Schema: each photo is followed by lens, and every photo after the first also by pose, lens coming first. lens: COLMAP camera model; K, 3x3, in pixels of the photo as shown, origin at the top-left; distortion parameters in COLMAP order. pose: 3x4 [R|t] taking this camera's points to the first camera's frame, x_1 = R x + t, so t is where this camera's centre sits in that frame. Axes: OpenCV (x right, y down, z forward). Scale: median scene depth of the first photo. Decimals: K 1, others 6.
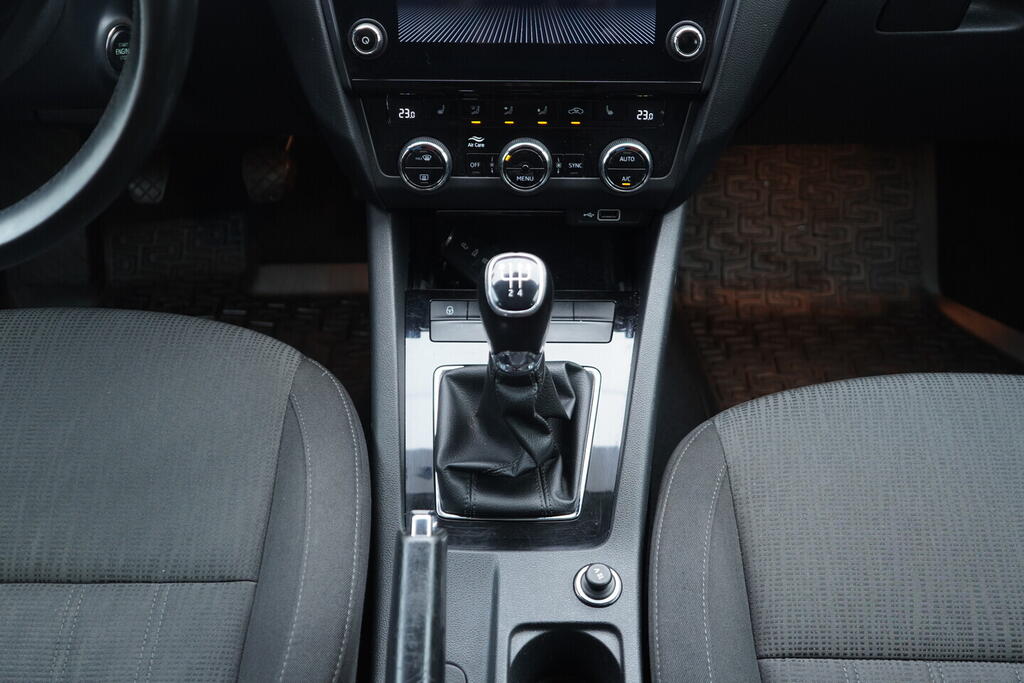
lens RADIAL K [[1055.3, 0, 512.0], [0, 1055.3, 341.5], [0, 0, 1]] dist [-0.001178, 0.021942]
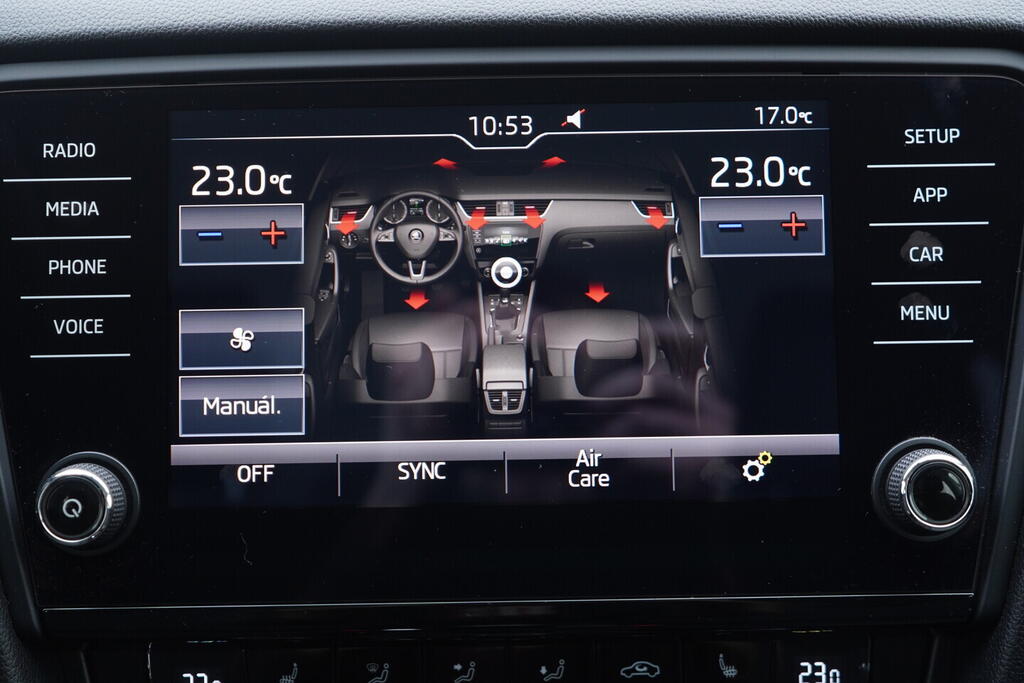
lens RADIAL K [[1143.6, 0, 512.0], [0, 1143.6, 341.5], [0, 0, 1]] dist [-0.000067, 0.016878]
pose [[0.999658, -0.022974, 0.012495, 0.010678], [0.025988, 0.926120, -0.376333, -0.160475], [-0.002926, 0.376529, 0.926400, 0.526985]]
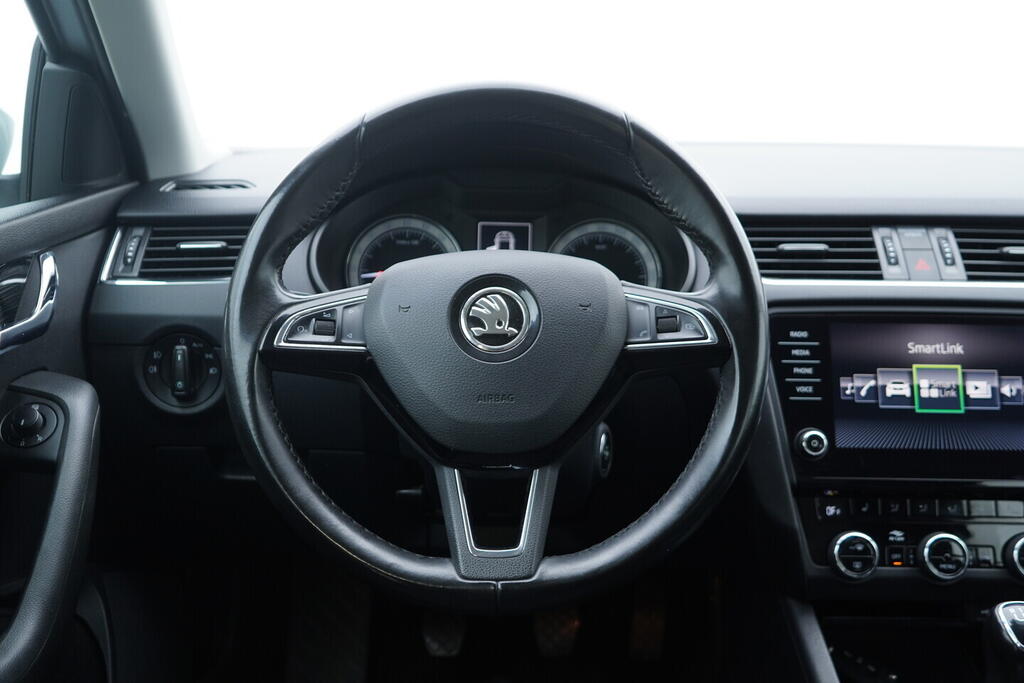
lens RADIAL K [[1055.3, 0, 512.0], [0, 1055.3, 341.5], [0, 0, 1]] dist [-0.001178, 0.021942]
pose [[0.999907, 0.009924, 0.009318, -0.432520], [-0.003717, 0.857510, -0.514453, 0.205534], [-0.013096, 0.514371, 0.857468, -0.076722]]
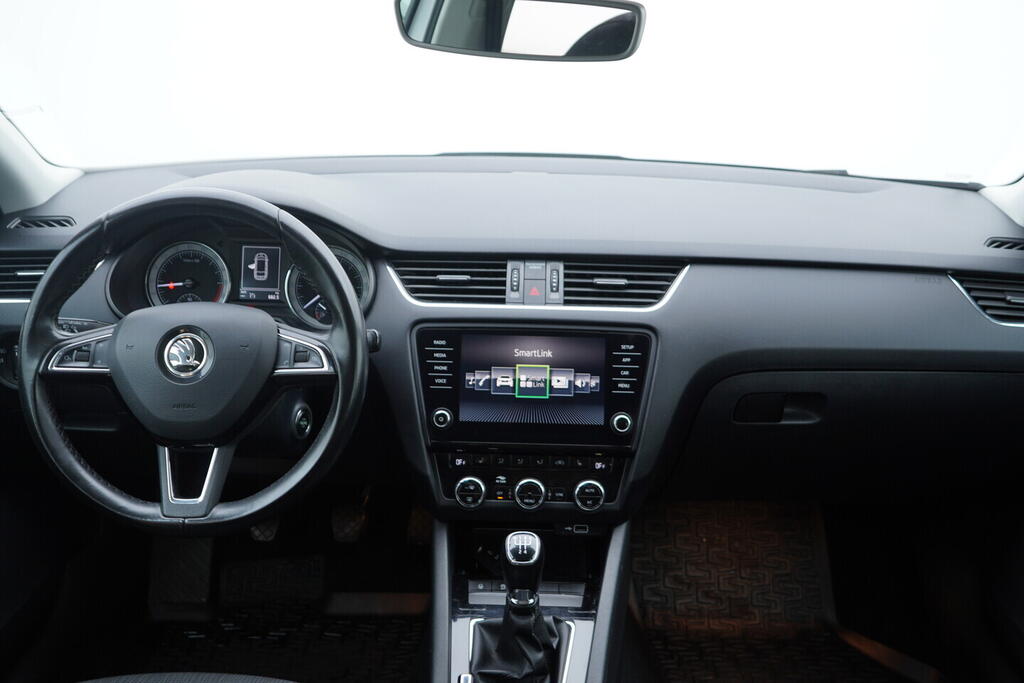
lens RADIAL K [[1055.3, 0, 512.0], [0, 1055.3, 341.5], [0, 0, 1]] dist [-0.001178, 0.021942]
pose [[0.999758, 0.018924, -0.011237, -0.001159], [-0.021804, 0.921123, -0.388660, 0.247742], [0.002996, 0.388811, 0.921313, -0.604661]]
